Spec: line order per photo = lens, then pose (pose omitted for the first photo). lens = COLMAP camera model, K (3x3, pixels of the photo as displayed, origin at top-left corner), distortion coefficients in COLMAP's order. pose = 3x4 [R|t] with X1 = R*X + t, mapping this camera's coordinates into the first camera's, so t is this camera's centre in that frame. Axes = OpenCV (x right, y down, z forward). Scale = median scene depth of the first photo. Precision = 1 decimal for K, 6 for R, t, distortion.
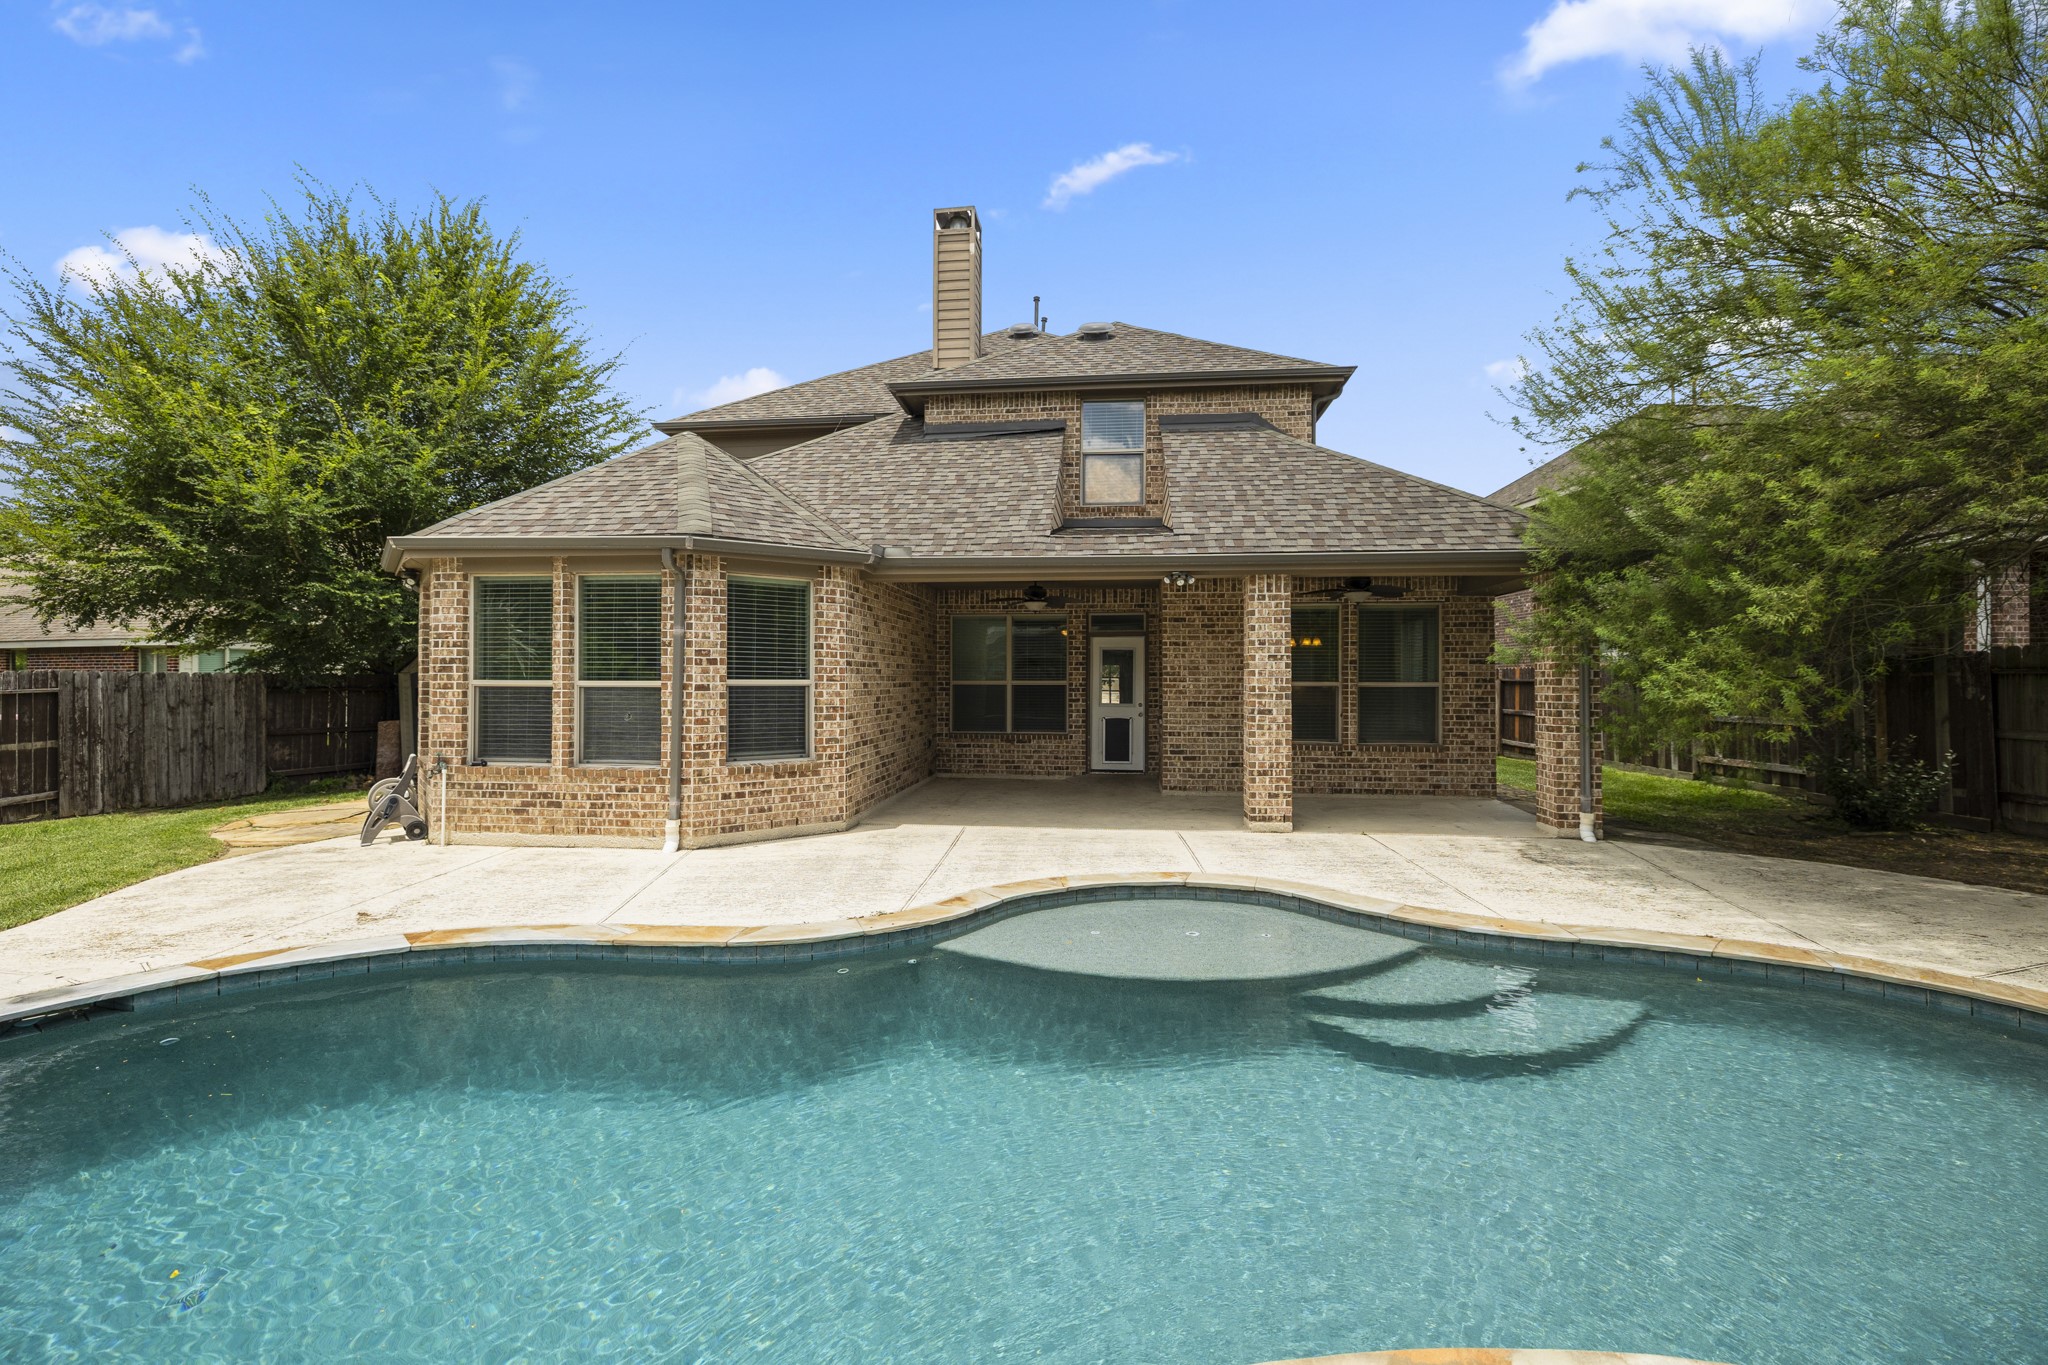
lens RADIAL K [[859.9, 0, 1026.0], [0, 859.9, 688.3], [0, 0, 1]] dist [0.000651, -0.000120]
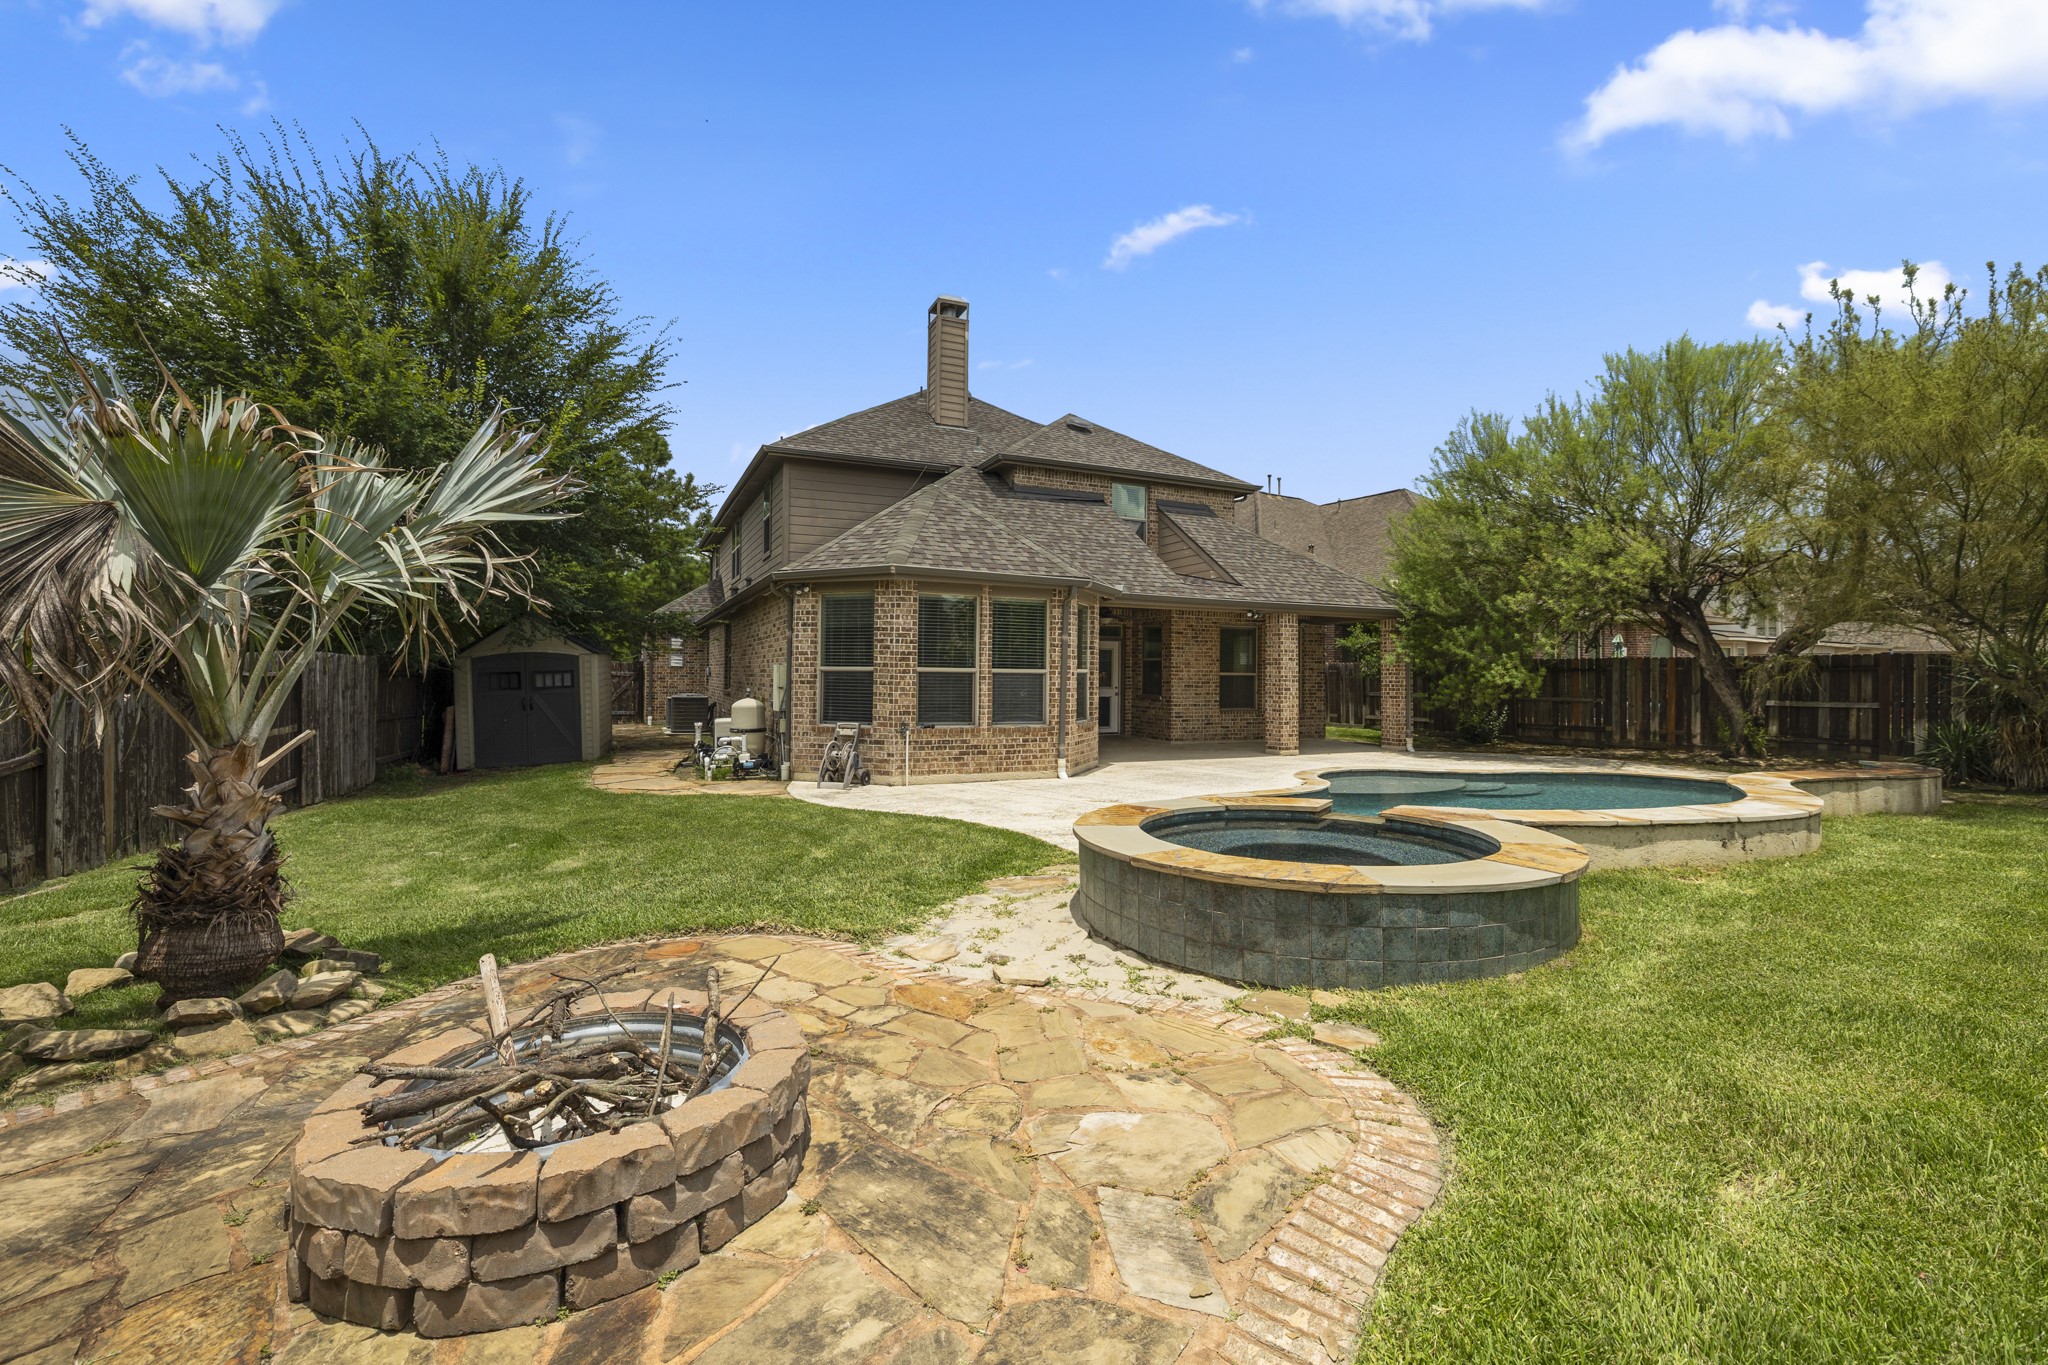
lens RADIAL K [[876.0, 0, 1013.9], [0, 876.0, 678.3], [0, 0, 1]] dist [0.000534, 0.000045]
pose [[0.858678, 0.003586, 0.512504, -0.924856], [-0.003449, 0.999993, -0.001218, 0.006811], [-0.512505, -0.000722, 0.858684, -0.229892]]
